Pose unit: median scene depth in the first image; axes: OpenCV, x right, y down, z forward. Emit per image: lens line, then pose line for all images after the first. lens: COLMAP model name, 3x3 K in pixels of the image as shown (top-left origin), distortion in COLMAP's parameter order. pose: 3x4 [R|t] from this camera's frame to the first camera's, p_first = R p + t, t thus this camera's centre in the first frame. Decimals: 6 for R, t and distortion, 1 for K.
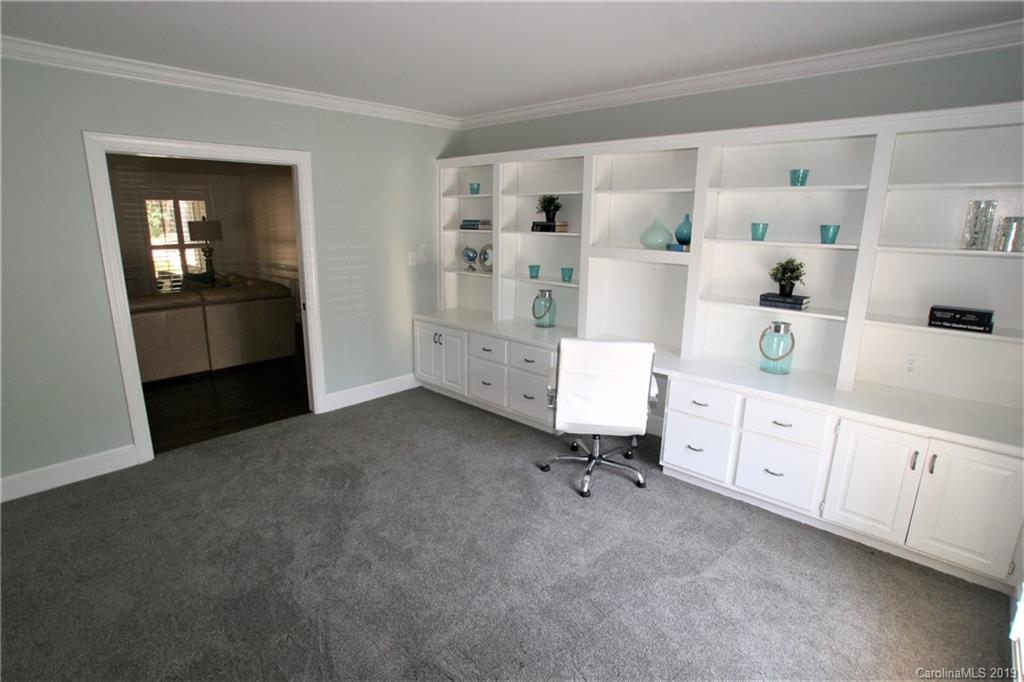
lens RADIAL K [[513.1, 0, 509.4], [0, 513.1, 345.1], [0, 0, 1]] dist [-0.073774, 0.035079]
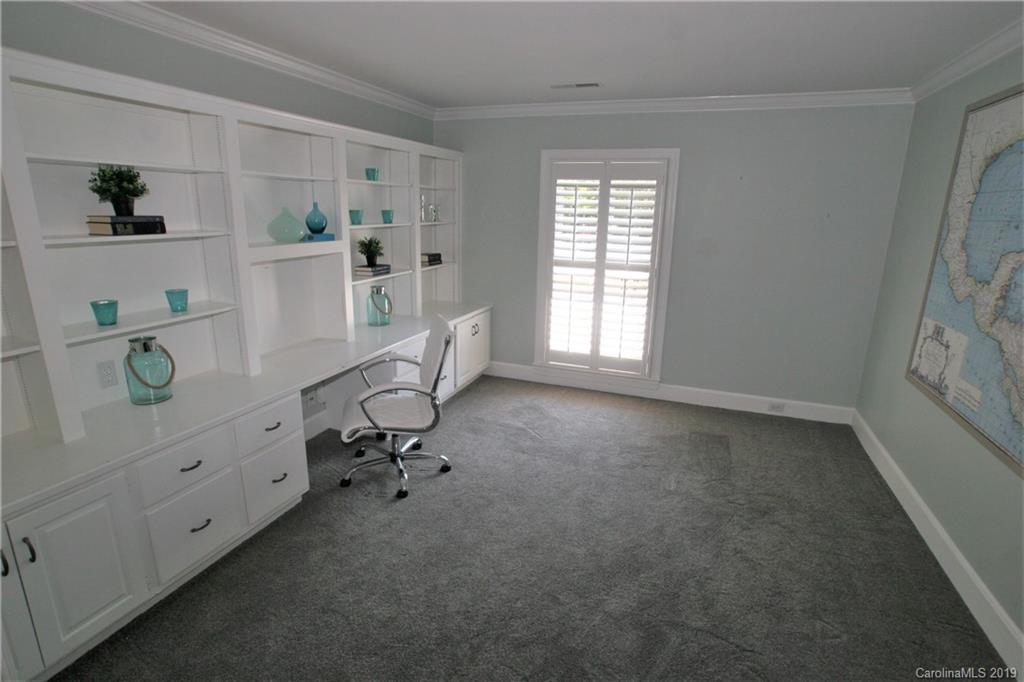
lens RADIAL K [[478.7, 0, 516.3], [0, 478.7, 329.9], [0, 0, 1]] dist [-0.027950, 0.000051]
pose [[-0.348606, -0.253908, 0.902222, -0.627863], [0.196220, 0.921505, 0.335152, -0.242994], [-0.916500, 0.293870, -0.271420, 0.891128]]
